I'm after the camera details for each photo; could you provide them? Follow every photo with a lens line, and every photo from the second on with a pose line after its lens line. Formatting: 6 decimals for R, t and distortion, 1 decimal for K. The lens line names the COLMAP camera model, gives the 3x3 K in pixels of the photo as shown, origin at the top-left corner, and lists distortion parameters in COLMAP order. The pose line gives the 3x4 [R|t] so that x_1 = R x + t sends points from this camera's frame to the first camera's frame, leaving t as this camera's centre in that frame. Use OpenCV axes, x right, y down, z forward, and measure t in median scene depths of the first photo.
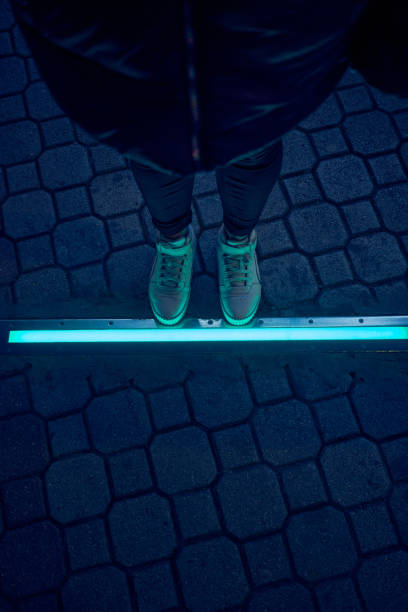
lens RADIAL K [[580.2, 0, 199.1], [0, 580.2, 308.3], [0, 0, 1]] dist [-0.001749, 0.000000]
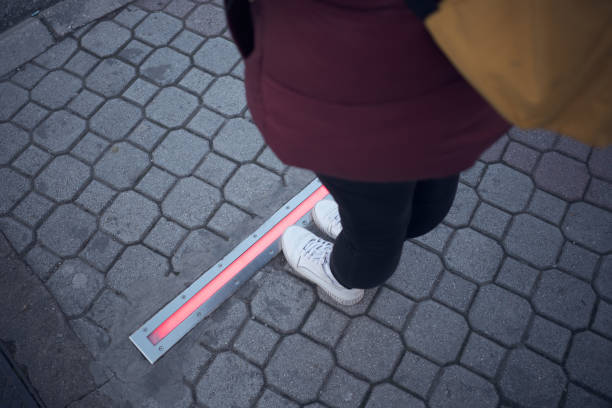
lens RADIAL K [[580.2, 0, 301.1], [0, 580.2, 203.4], [0, 0, 1]] dist [-0.001749, 0.000000]
pose [[-0.703362, 0.629645, -0.329893, 0.354348], [-0.658114, -0.401429, 0.636978, -0.640724], [0.268641, 0.665133, 0.696728, 0.202019]]
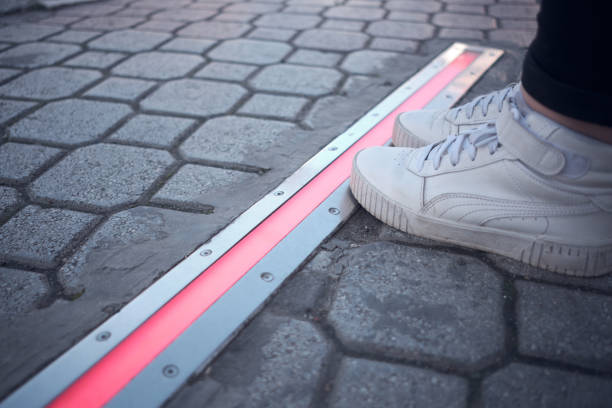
lens RADIAL K [[580.2, 0, 299.4], [0, 580.2, 203.8], [0, 0, 1]] dist [-0.001749, 0.000000]
pose [[-0.501351, 0.479126, -0.720475, 0.397524], [-0.800570, 0.059007, 0.596327, -0.195287], [0.328229, 0.875760, 0.353991, 0.818082]]
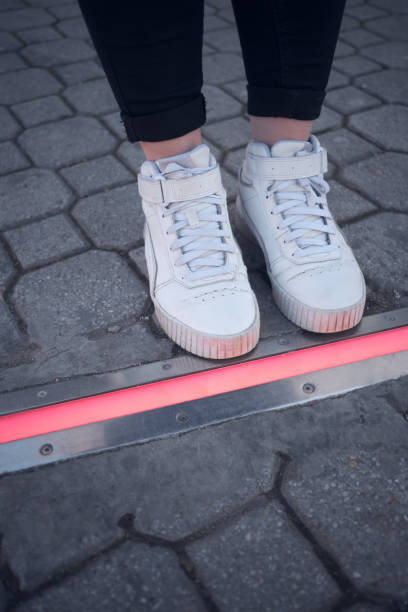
lens RADIAL K [[580.2, 0, 203.8], [0, 580.2, 304.5], [0, 0, 1]] dist [-0.001749, 0.000000]
pose [[0.962544, -0.167556, 0.213154, -0.117098], [0.244106, 0.877705, -0.412367, 0.155247], [-0.117992, 0.448953, 0.885731, 0.605040]]
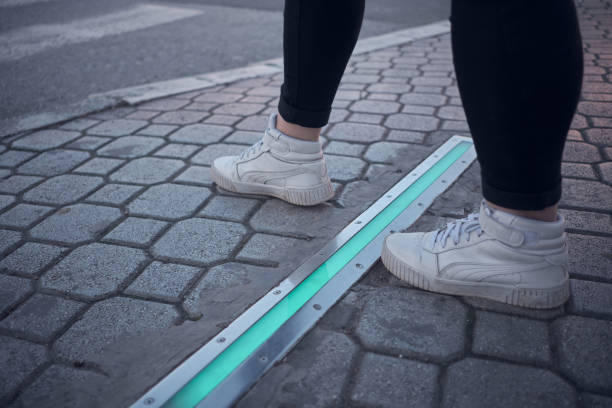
lens RADIAL K [[580.2, 0, 307.0], [0, 580.2, 204.0], [0, 0, 1]] dist [-0.001749, 0.000000]
pose [[-0.524886, 0.405538, -0.748354, 0.548879], [-0.781956, 0.117542, 0.612151, -0.306577], [0.336213, 0.906489, 0.255417, 0.743613]]
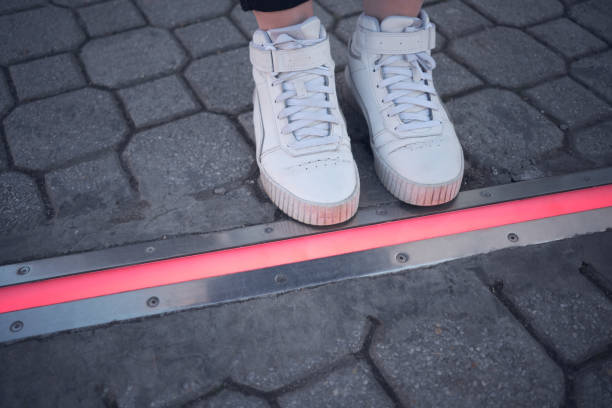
lens RADIAL K [[580.2, 0, 296.8], [0, 580.2, 199.1], [0, 0, 1]] dist [-0.001749, 0.000000]
pose [[0.974816, -0.130953, 0.180514, -0.116951], [0.189178, 0.914199, -0.358402, 0.156187], [-0.118092, 0.383525, 0.915949, 0.584467]]
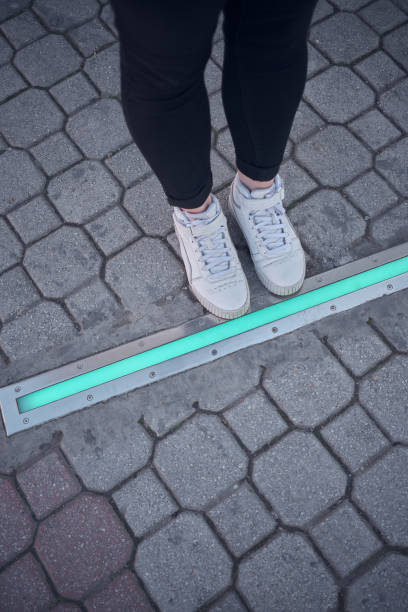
lens RADIAL K [[580.2, 0, 204.2], [0, 580.2, 304.0], [0, 0, 1]] dist [-0.001749, 0.000000]
pose [[0.935900, -0.324213, 0.137762, -0.159185], [0.328005, 0.944662, -0.005145, 0.005788], [-0.128470, 0.050002, 0.990452, 0.217488]]
